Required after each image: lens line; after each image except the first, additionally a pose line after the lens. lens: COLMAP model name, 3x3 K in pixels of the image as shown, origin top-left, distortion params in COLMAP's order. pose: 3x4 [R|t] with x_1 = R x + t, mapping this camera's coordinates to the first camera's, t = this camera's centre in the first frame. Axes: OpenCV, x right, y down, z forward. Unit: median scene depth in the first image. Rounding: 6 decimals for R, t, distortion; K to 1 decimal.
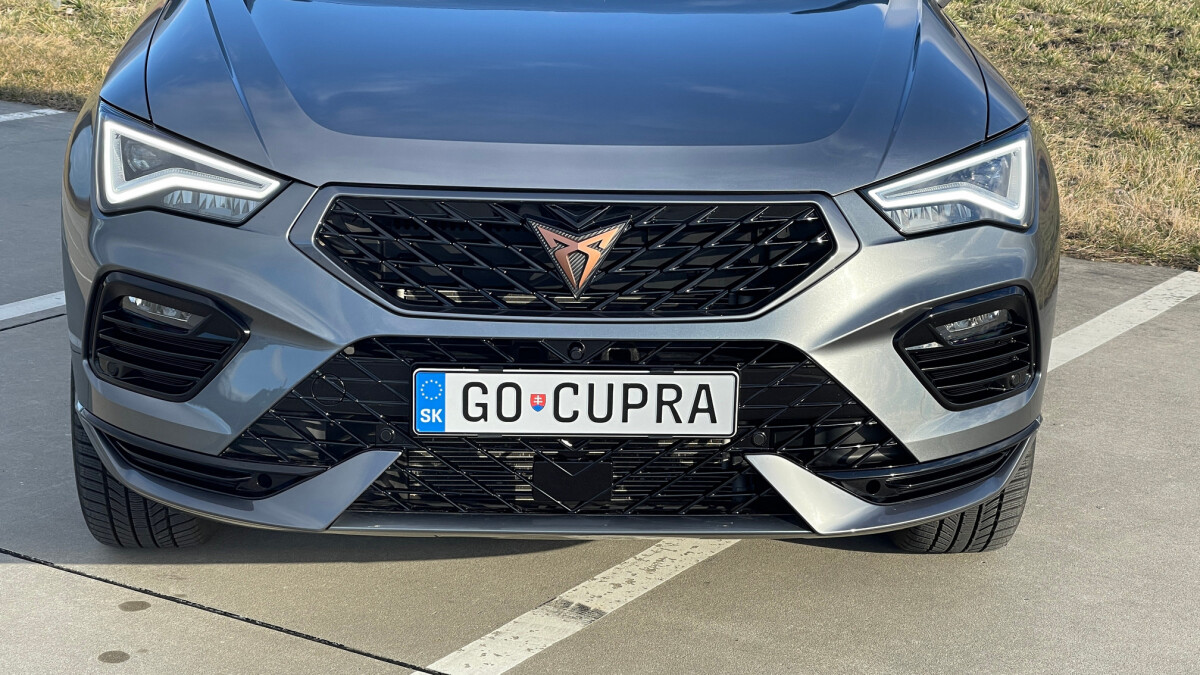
lens RADIAL K [[2222.3, 0, 601.6], [0, 2222.3, 339.3], [0, 0, 1]] dist [0.223391, 0.000000]
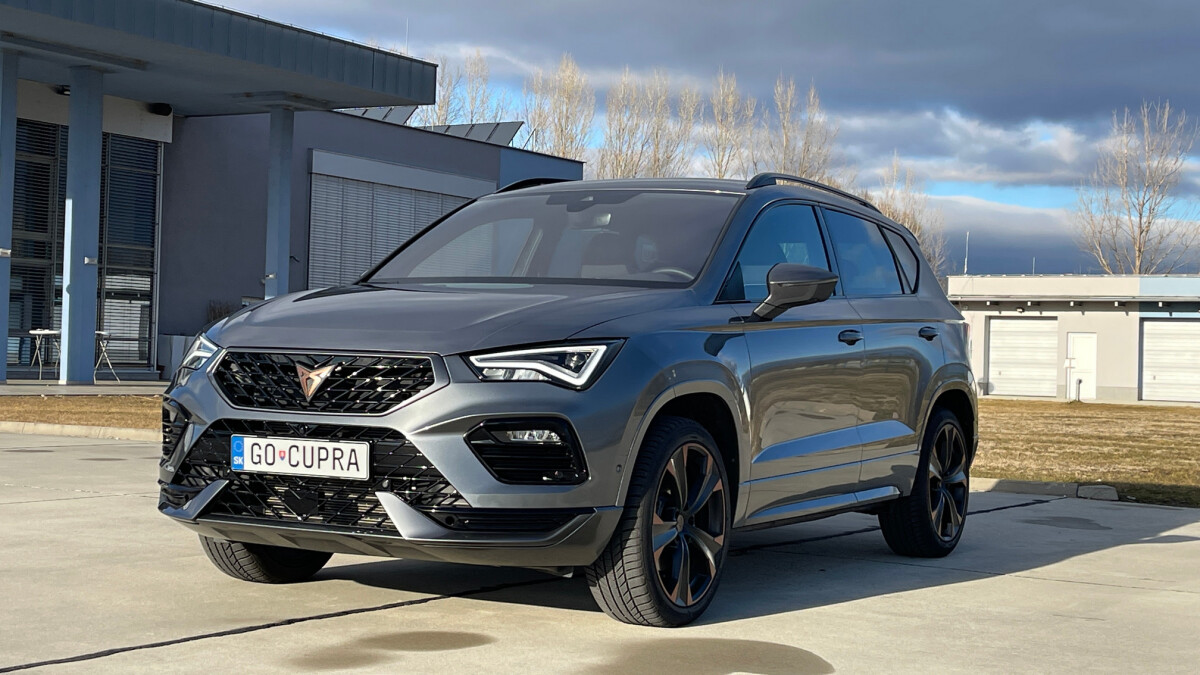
lens RADIAL K [[1817.0, 0, 573.0], [0, 1817.0, 323.9], [0, 0, 1]] dist [0.086881, 0.000000]
pose [[0.843314, -0.008892, -0.537347, 1.014323], [-0.140845, 0.961258, -0.236950, 0.253203], [0.518637, 0.275506, 0.809390, -0.160576]]
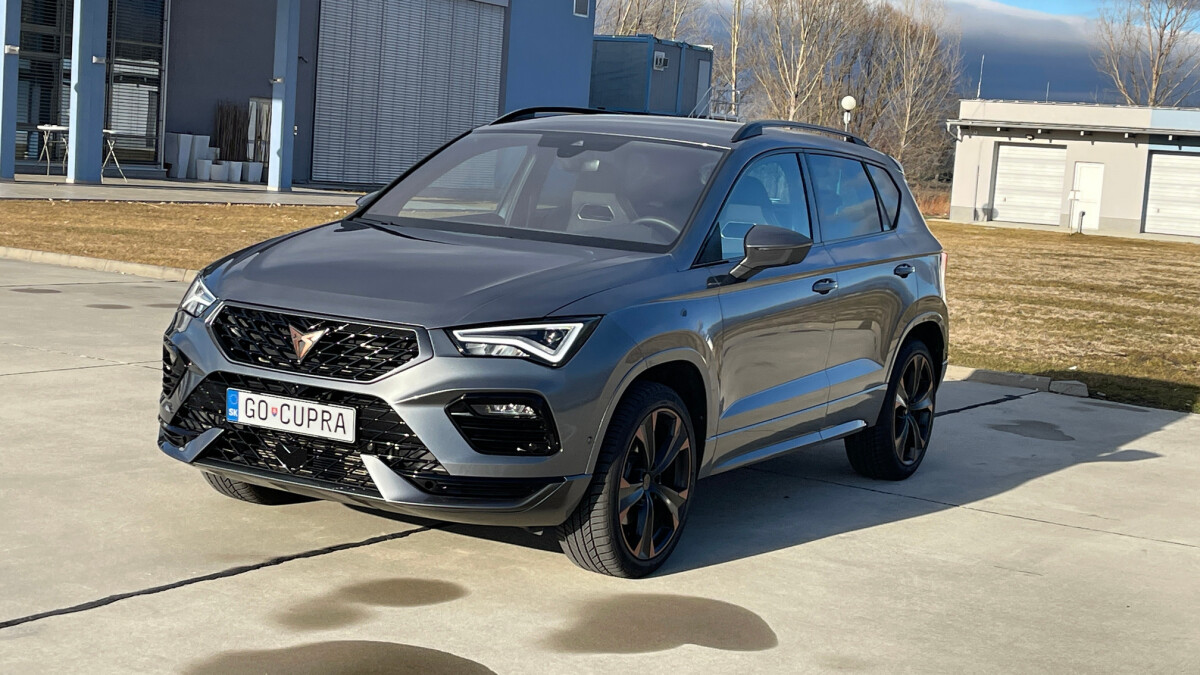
lens RADIAL K [[1817.0, 0, 574.6], [0, 1817.0, 331.5], [0, 0, 1]] dist [0.086881, 0.000000]
pose [[0.839943, 0.091168, -0.534963, 1.075501], [-0.182439, 0.975849, -0.120144, 0.105677], [0.511089, 0.198513, 0.836290, -0.258018]]
